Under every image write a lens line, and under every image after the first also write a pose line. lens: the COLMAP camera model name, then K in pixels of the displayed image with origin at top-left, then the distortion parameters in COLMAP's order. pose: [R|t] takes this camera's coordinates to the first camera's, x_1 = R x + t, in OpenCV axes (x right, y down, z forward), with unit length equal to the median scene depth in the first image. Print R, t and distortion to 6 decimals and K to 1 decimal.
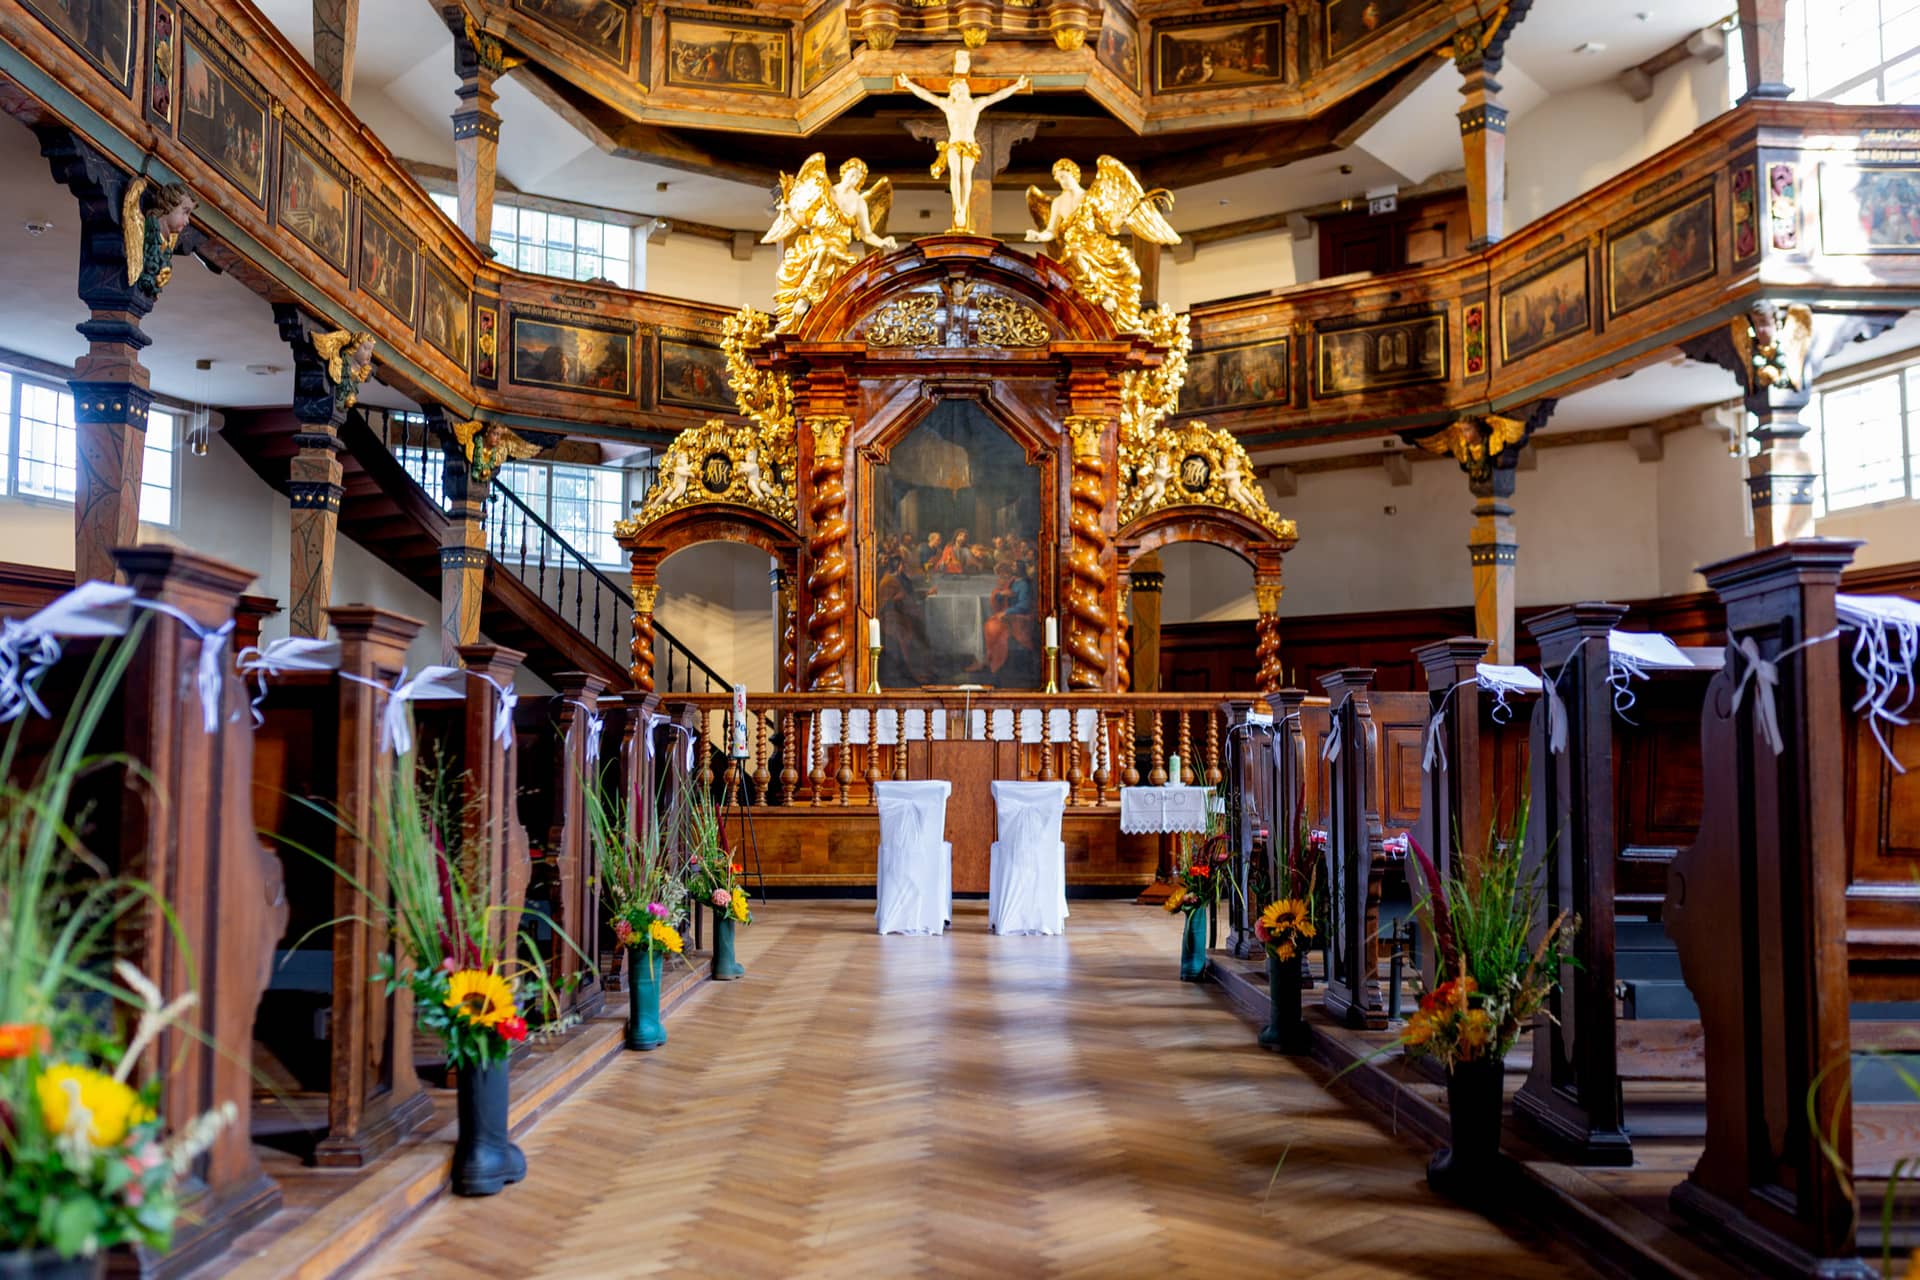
lens RADIAL K [[1865.2, 0, 960.0], [0, 1865.2, 640.0], [0, 0, 1]] dist [0.014600, -0.006984]
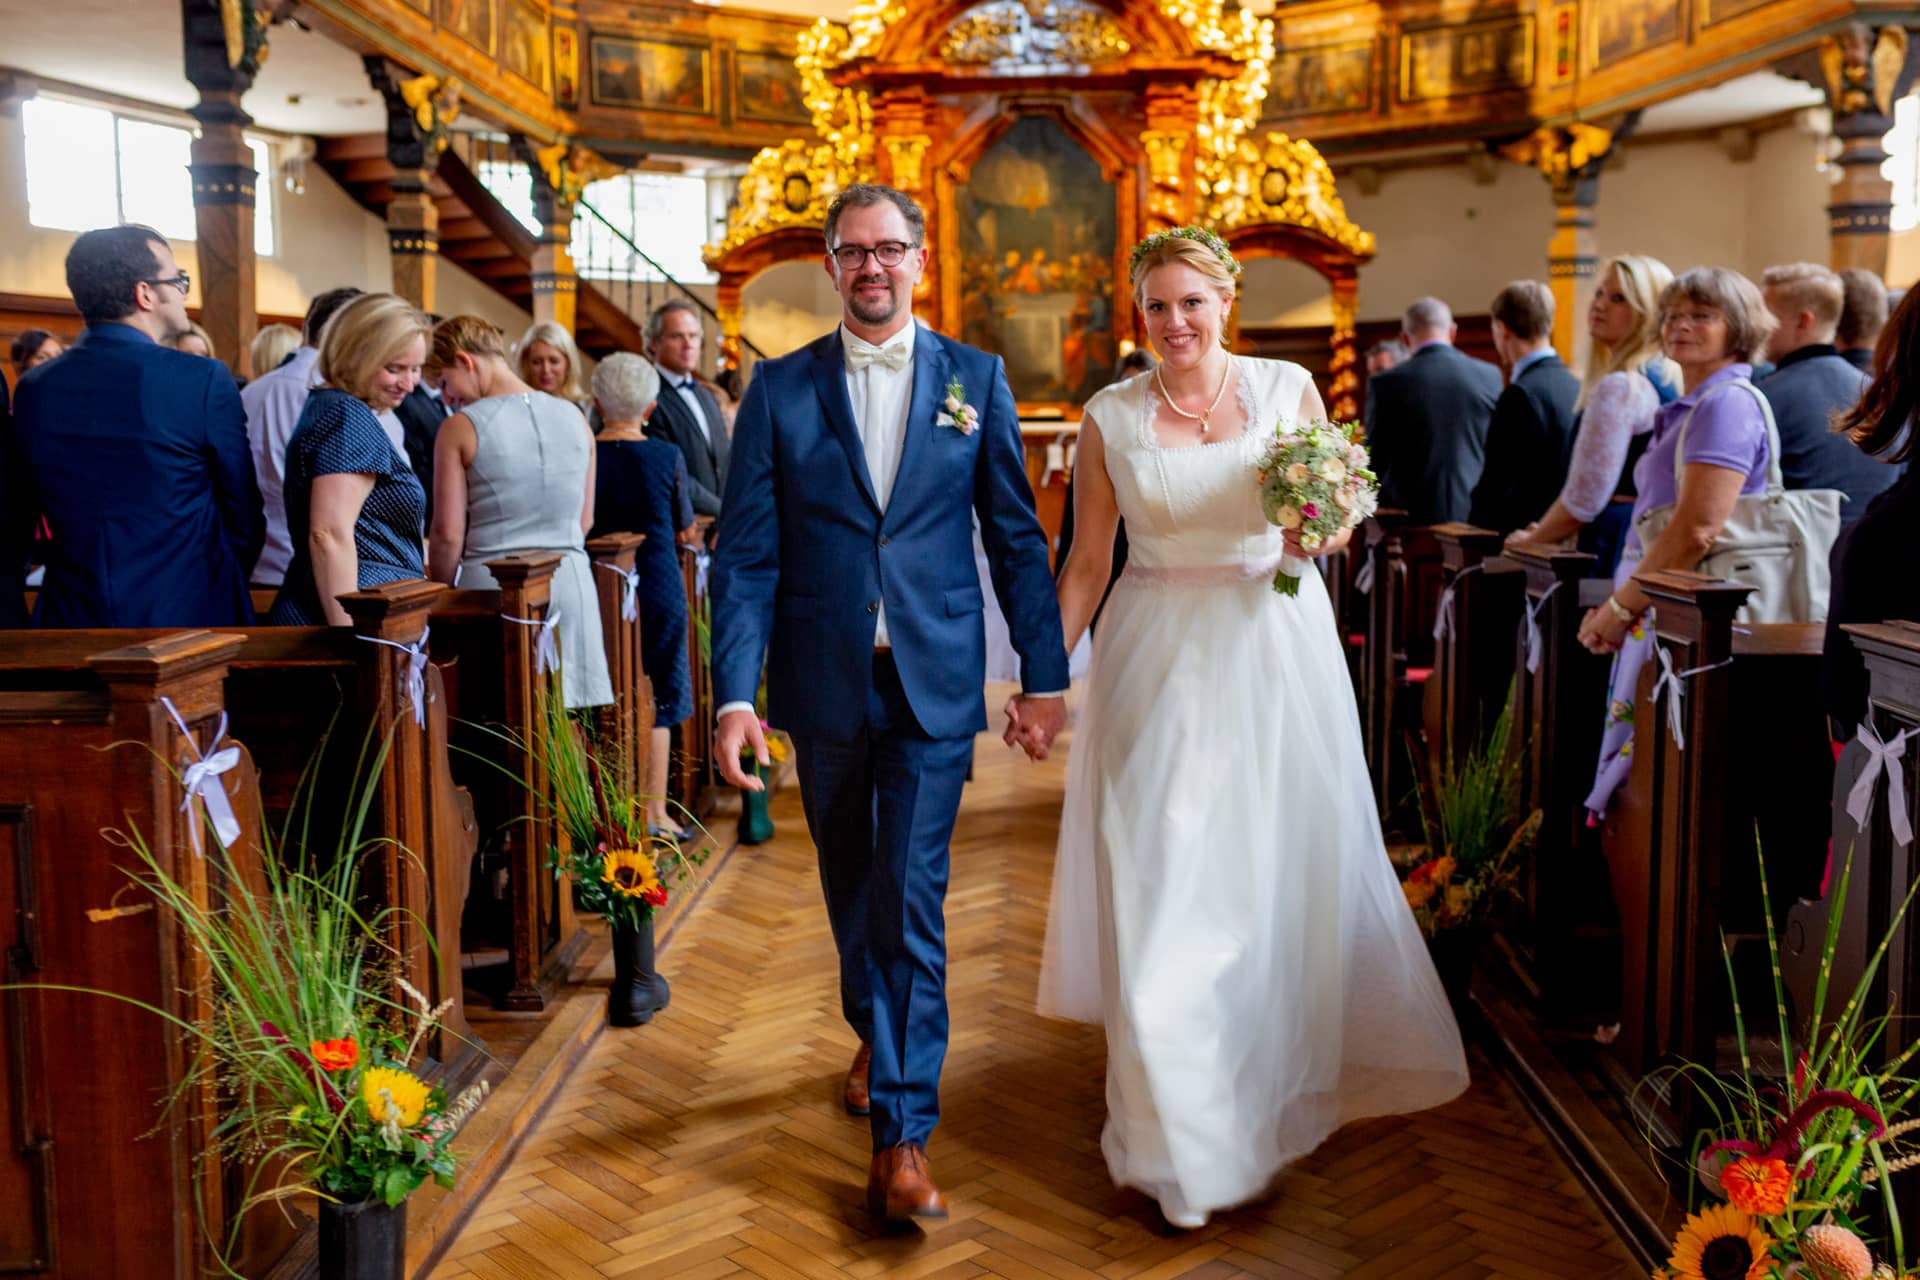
lens RADIAL K [[1865.2, 0, 960.0], [0, 1865.2, 640.0], [0, 0, 1]] dist [0.014600, -0.006984]
pose [[0.998935, -0.003502, -0.045998, 0.003432], [0.011999, 0.982520, 0.185770, -0.039588], [0.044543, -0.186124, 0.981516, -0.034771]]
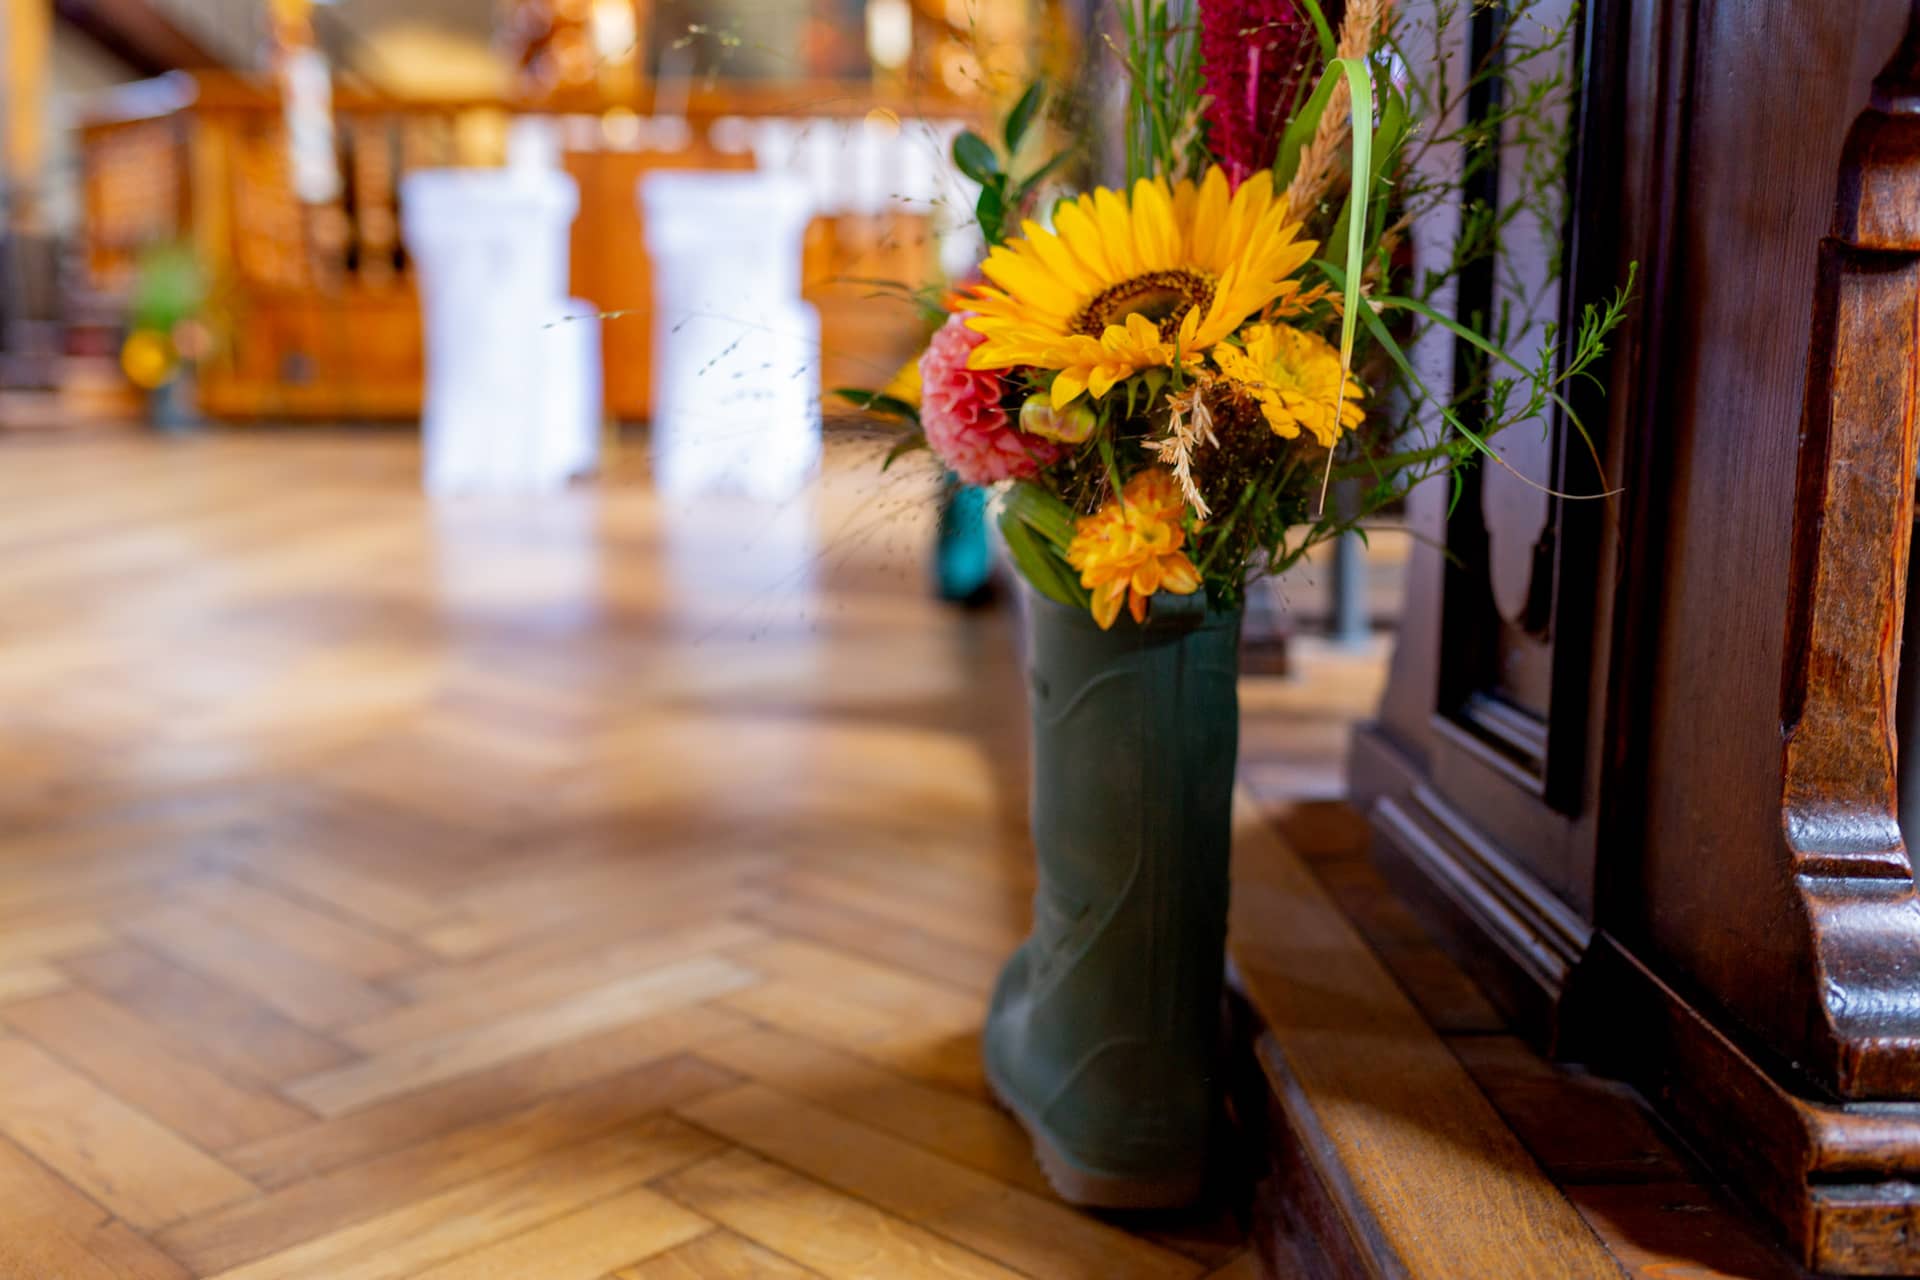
lens RADIAL K [[1865.2, 0, 960.0], [0, 1865.2, 640.0], [0, 0, 1]] dist [0.014600, -0.006984]
pose [[0.999612, 0.008277, 0.026611, 0.052839], [-0.014112, 0.973740, 0.227225, 0.047446], [-0.024032, -0.227513, 0.973479, 0.288488]]
